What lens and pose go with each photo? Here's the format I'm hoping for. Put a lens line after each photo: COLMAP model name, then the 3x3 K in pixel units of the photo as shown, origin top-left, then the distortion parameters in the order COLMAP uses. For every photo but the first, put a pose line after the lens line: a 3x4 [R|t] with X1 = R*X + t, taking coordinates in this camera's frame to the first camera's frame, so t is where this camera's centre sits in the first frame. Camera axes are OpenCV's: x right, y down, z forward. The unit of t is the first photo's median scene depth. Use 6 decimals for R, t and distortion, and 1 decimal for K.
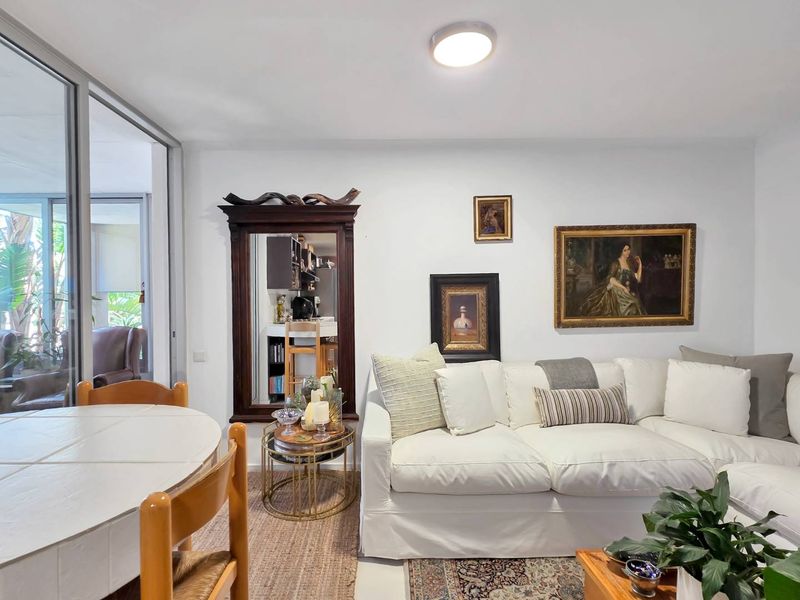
lens RADIAL K [[397.6, 0, 400.7], [0, 397.6, 296.7], [0, 0, 1]] dist [-0.000427, 0.003159]
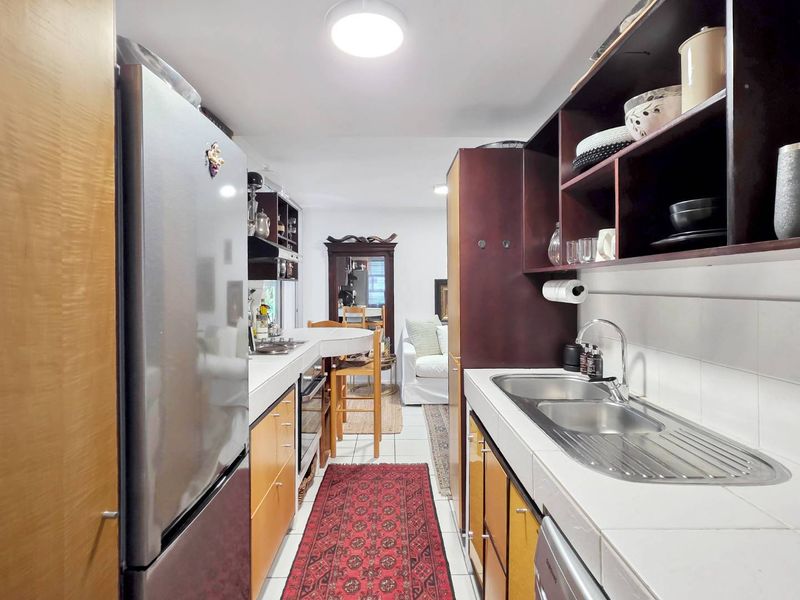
lens RADIAL K [[397.6, 0, 397.6], [0, 397.6, 292.5], [0, 0, 1]] dist [-0.000427, 0.003159]
pose [[0.999726, 0.003253, -0.023201, -0.055836], [-0.003307, 0.999992, -0.002324, 0.013138], [0.023193, 0.002400, 0.999728, -0.883734]]
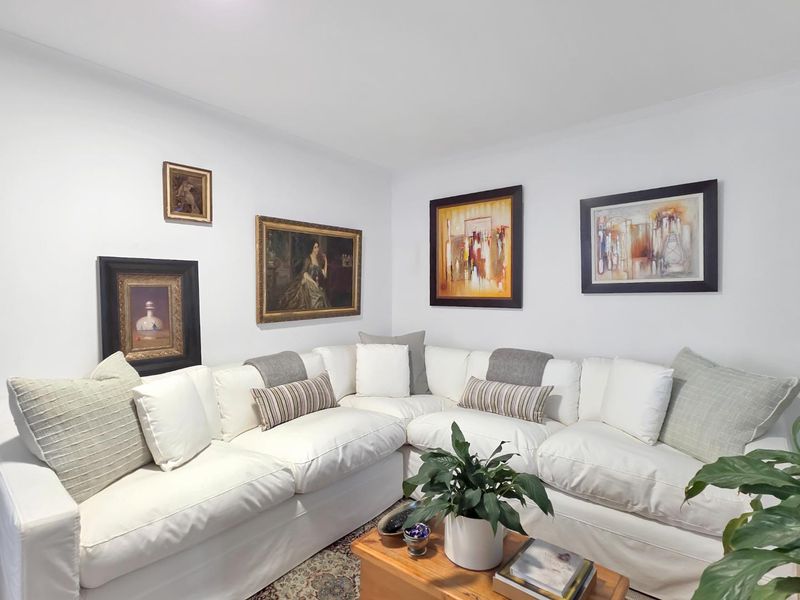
lens RADIAL K [[397.6, 0, 402.9], [0, 397.6, 297.3], [0, 0, 1]] dist [-0.000427, 0.003159]
pose [[0.666831, -0.009853, 0.745144, -0.100997], [0.010543, 0.999937, 0.003787, 0.021026], [-0.745134, 0.005330, 0.666893, 0.141292]]
